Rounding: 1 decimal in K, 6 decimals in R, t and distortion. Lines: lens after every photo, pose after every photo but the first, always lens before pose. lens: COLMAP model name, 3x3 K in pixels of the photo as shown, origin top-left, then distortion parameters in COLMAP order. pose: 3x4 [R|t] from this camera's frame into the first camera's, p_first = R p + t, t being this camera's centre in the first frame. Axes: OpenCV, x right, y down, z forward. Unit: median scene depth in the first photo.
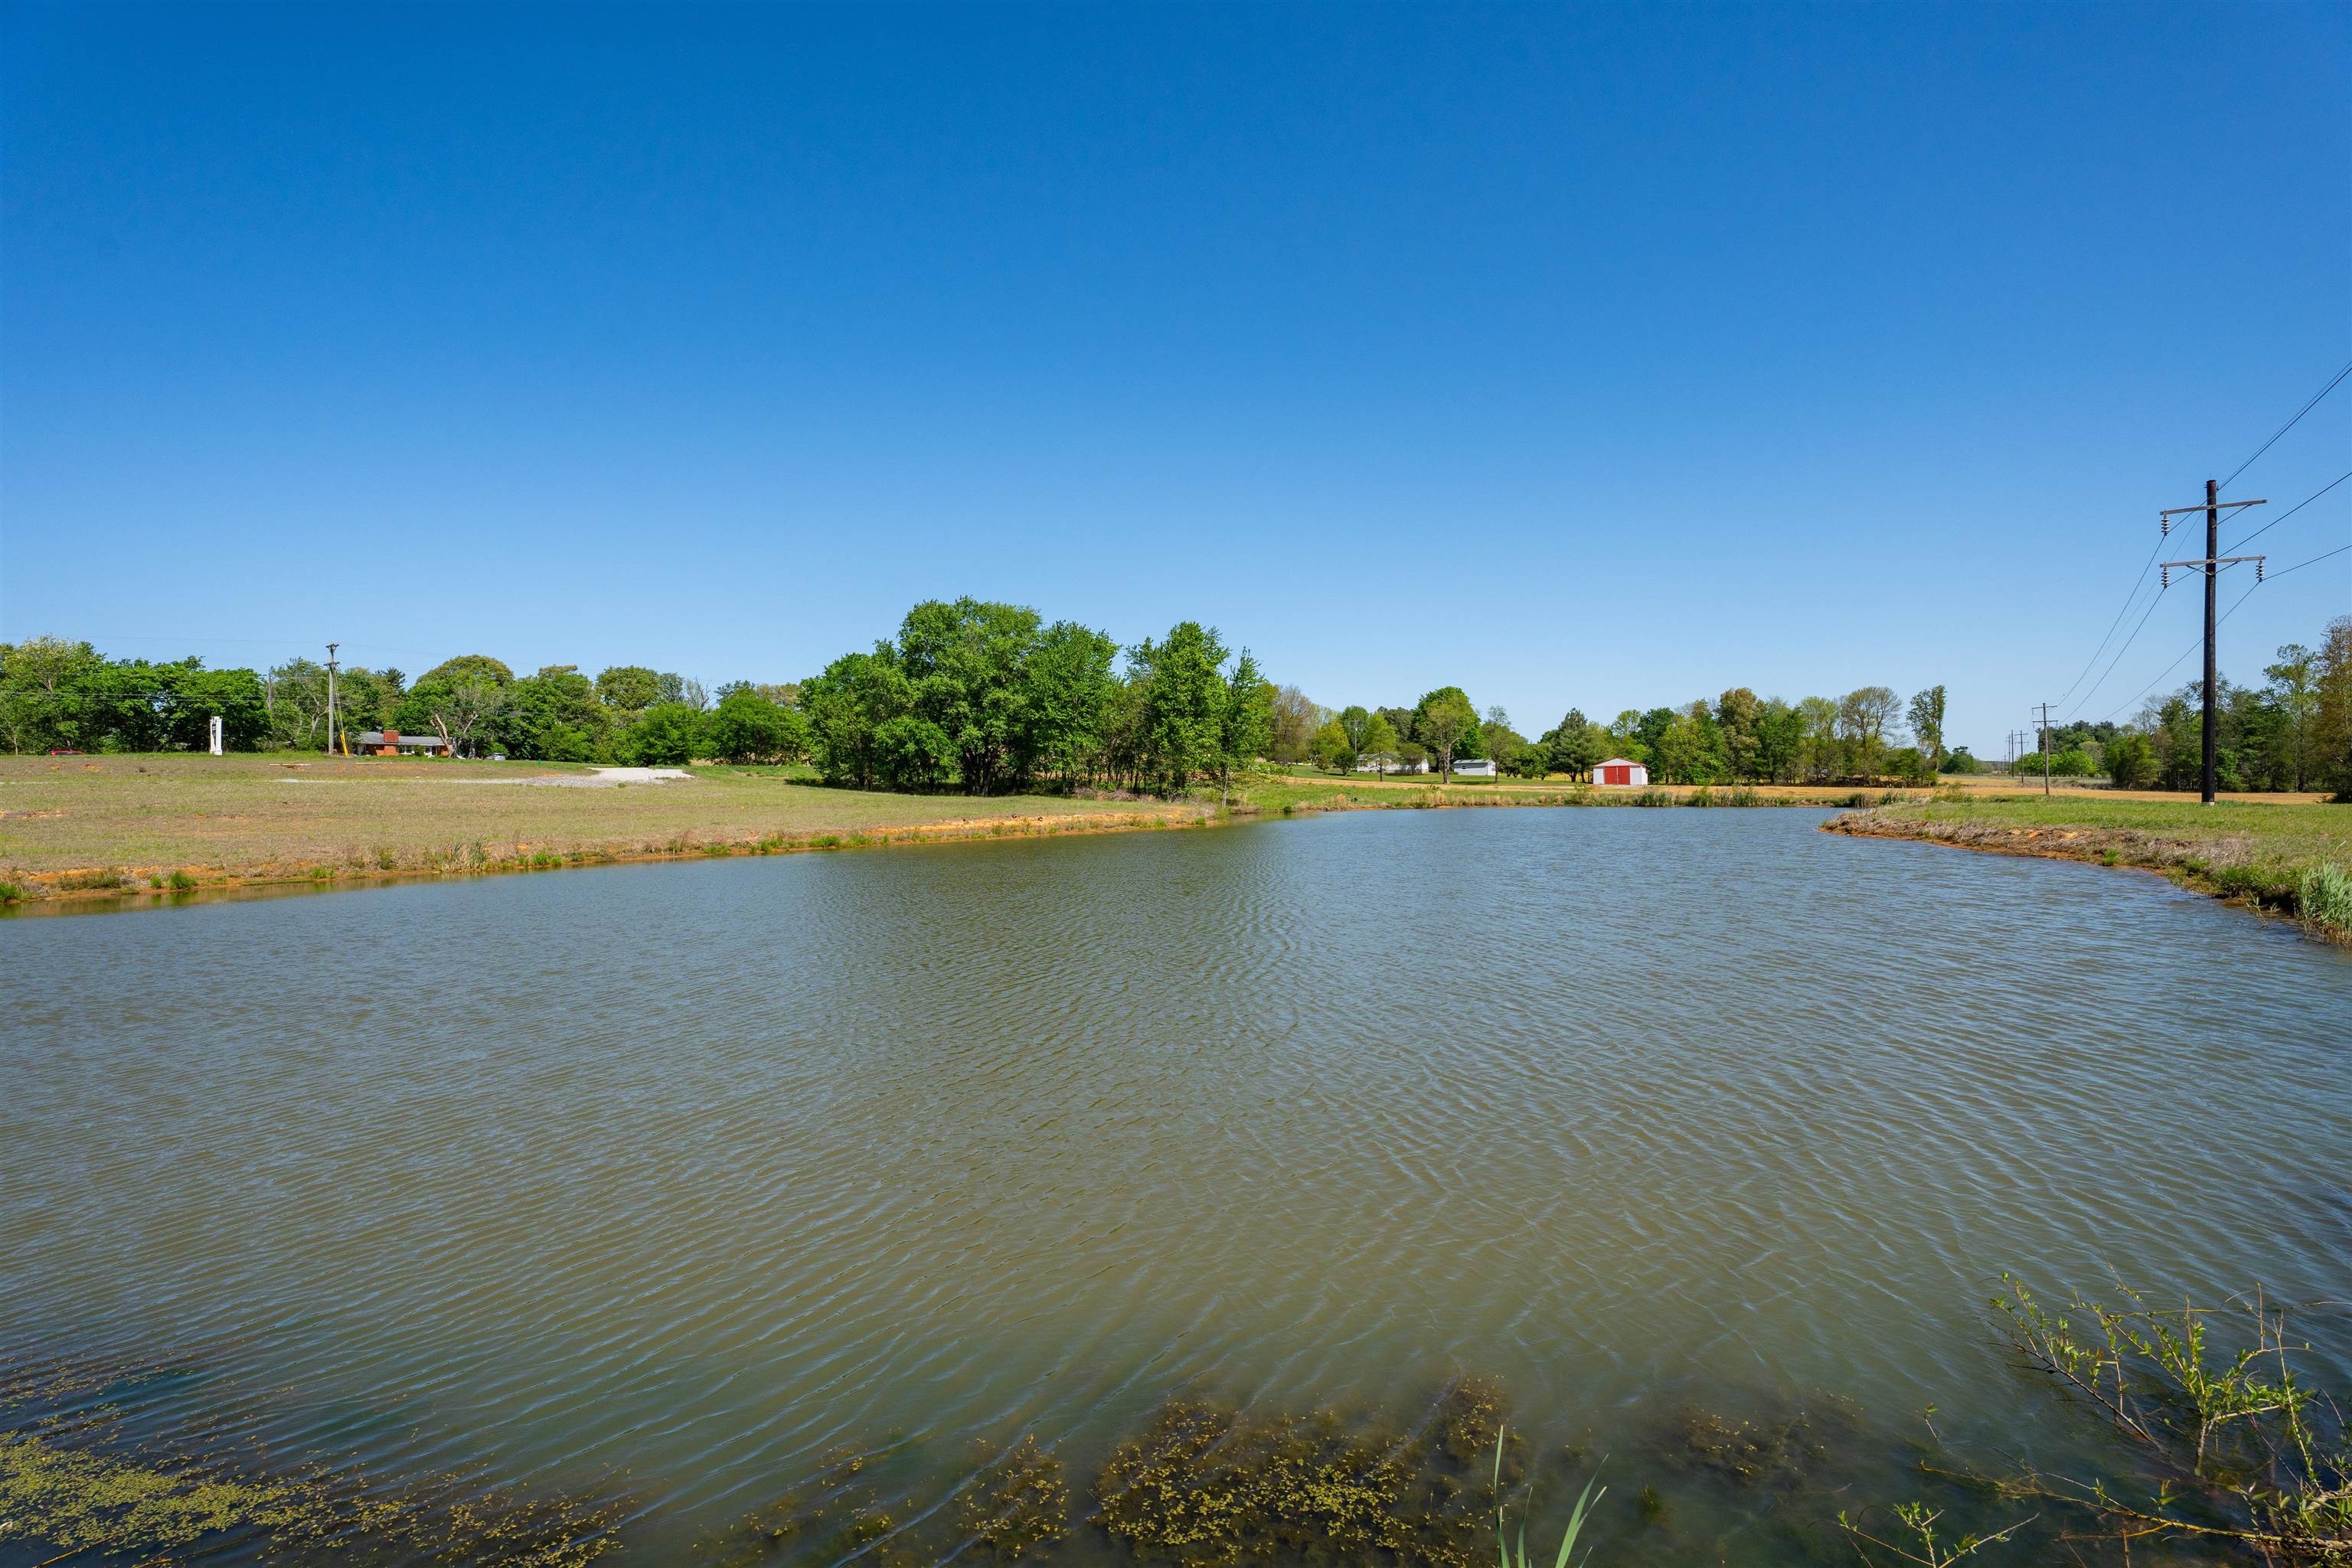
lens RADIAL K [[1076.6, 0, 1186.3], [0, 1076.6, 860.6], [0, 0, 1]] dist [0.008963, -0.001035]
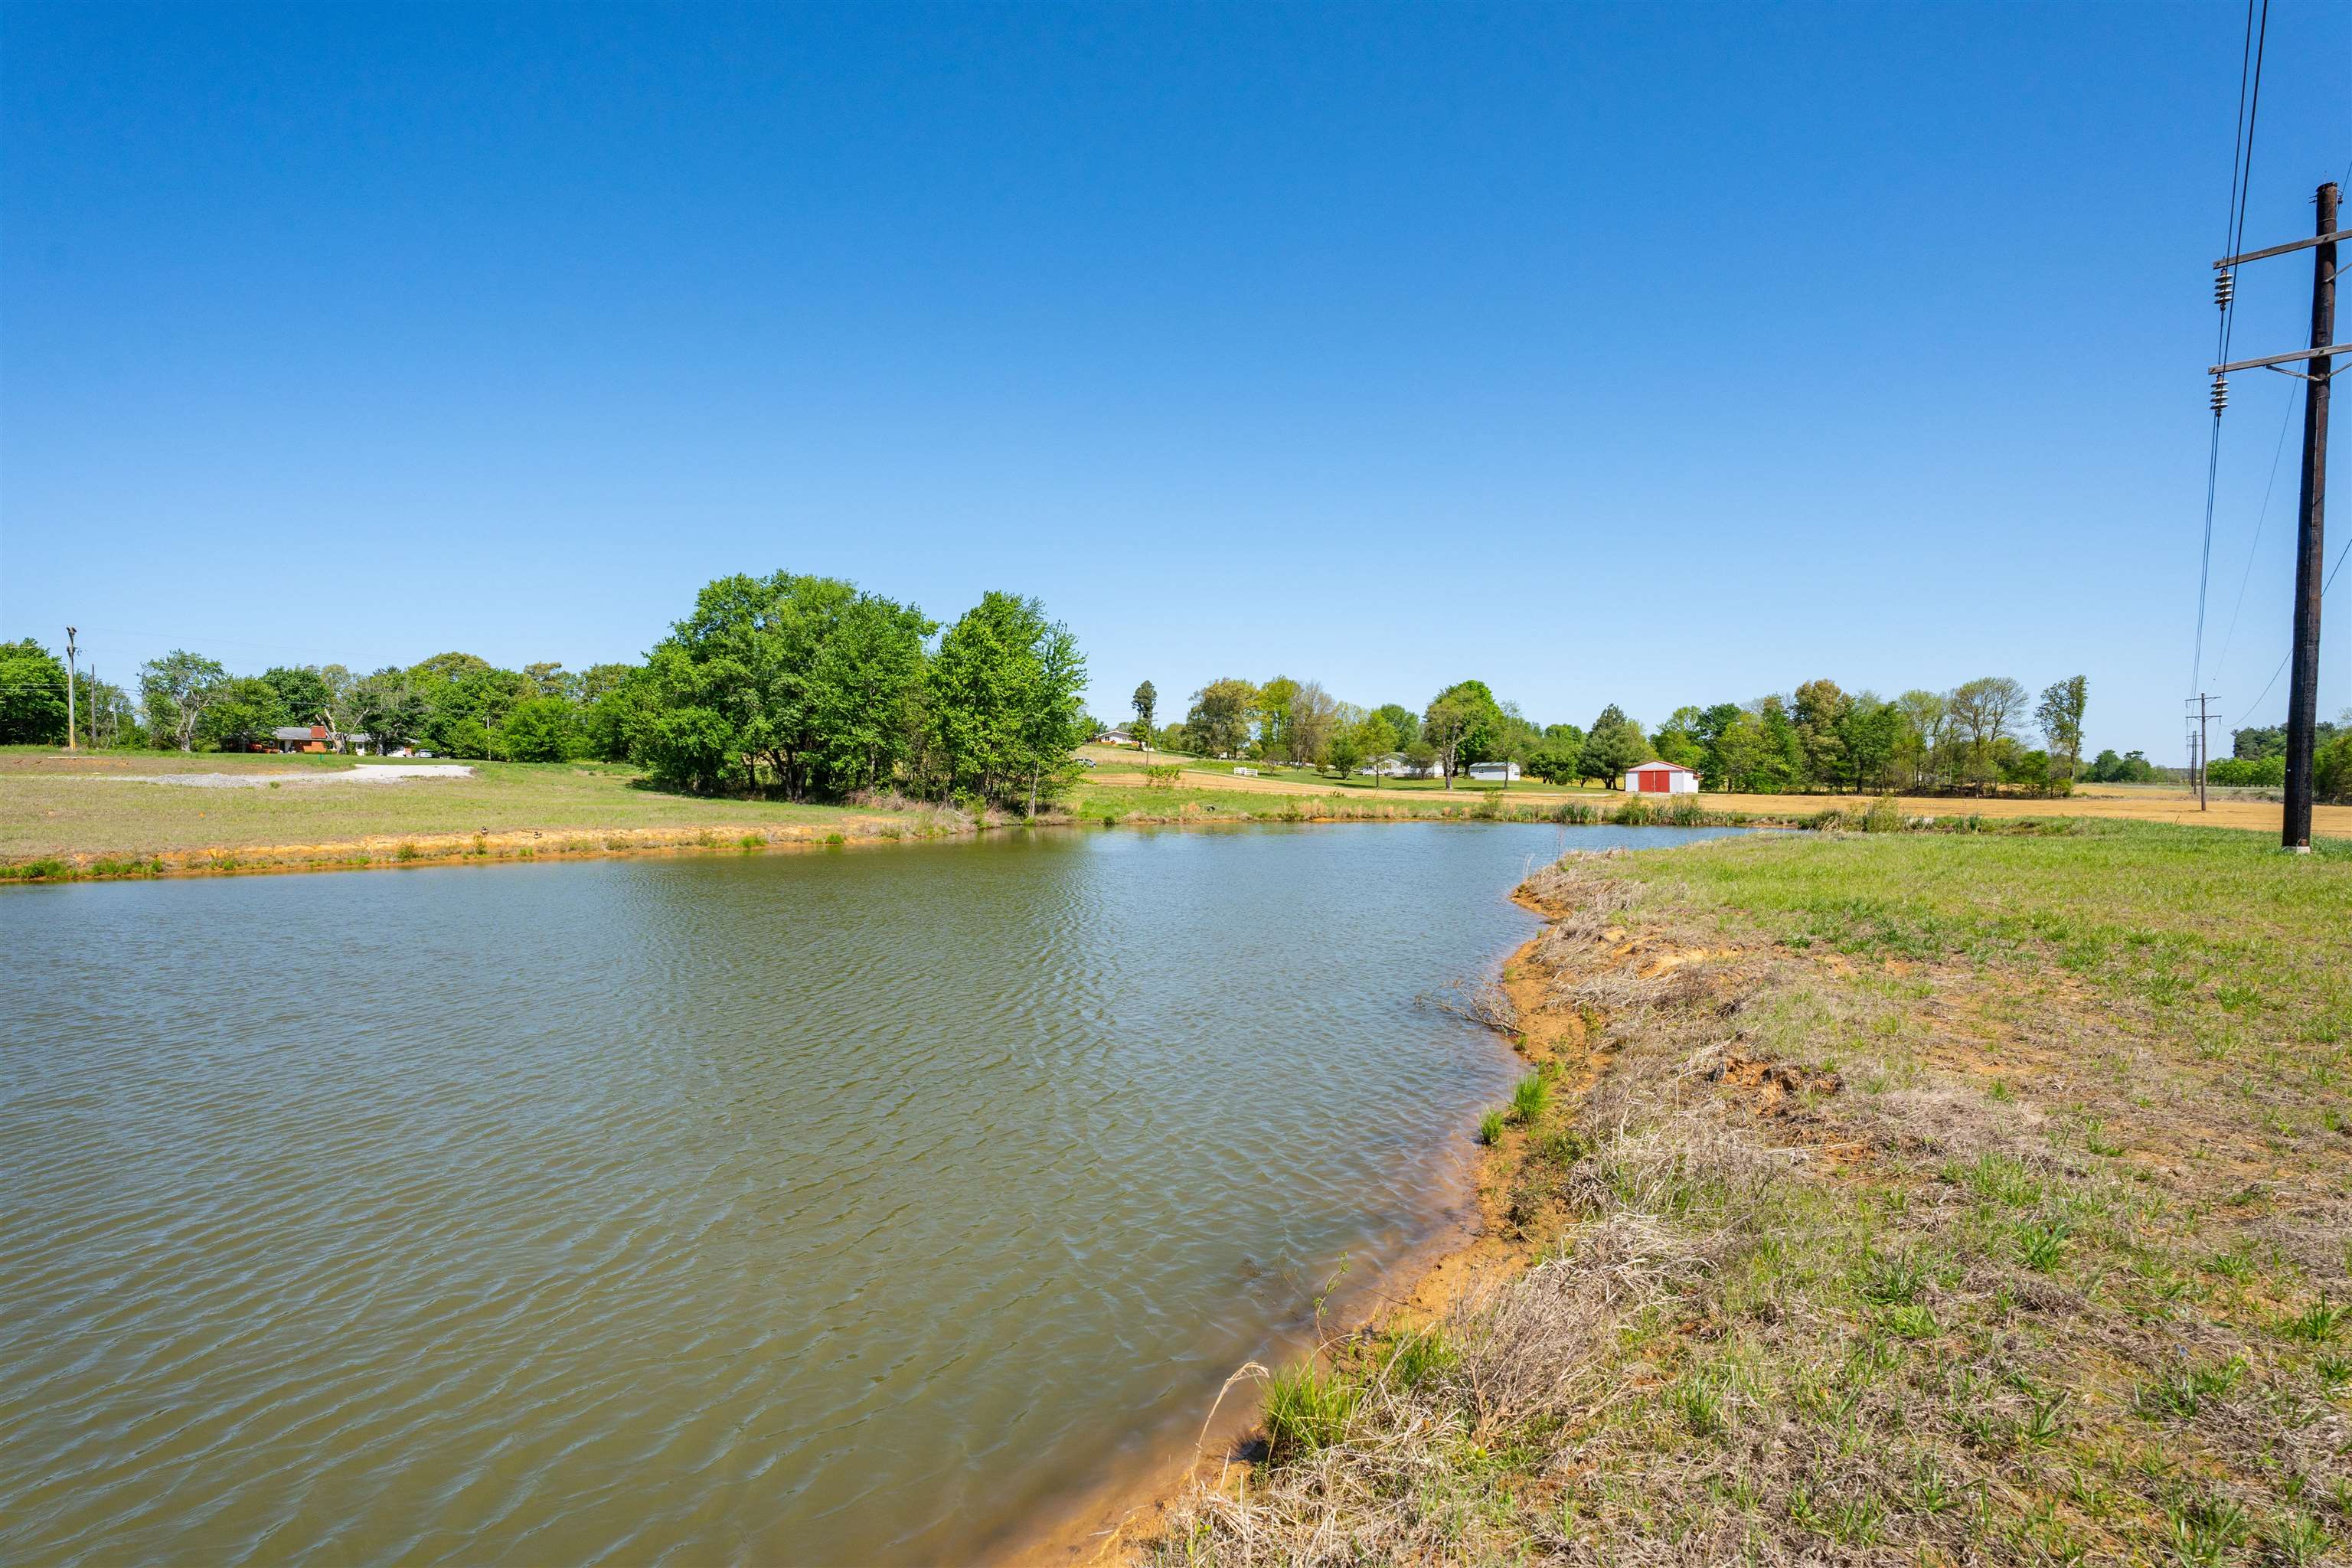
lens RADIAL K [[1076.6, 0, 1124.5], [0, 1076.6, 872.9], [0, 0, 1]] dist [0.008963, -0.001035]
pose [[0.990810, 0.019020, -0.133917, 0.087127], [-0.017774, 0.999787, 0.010492, -0.006796], [0.134088, -0.008016, 0.990937, 0.079831]]
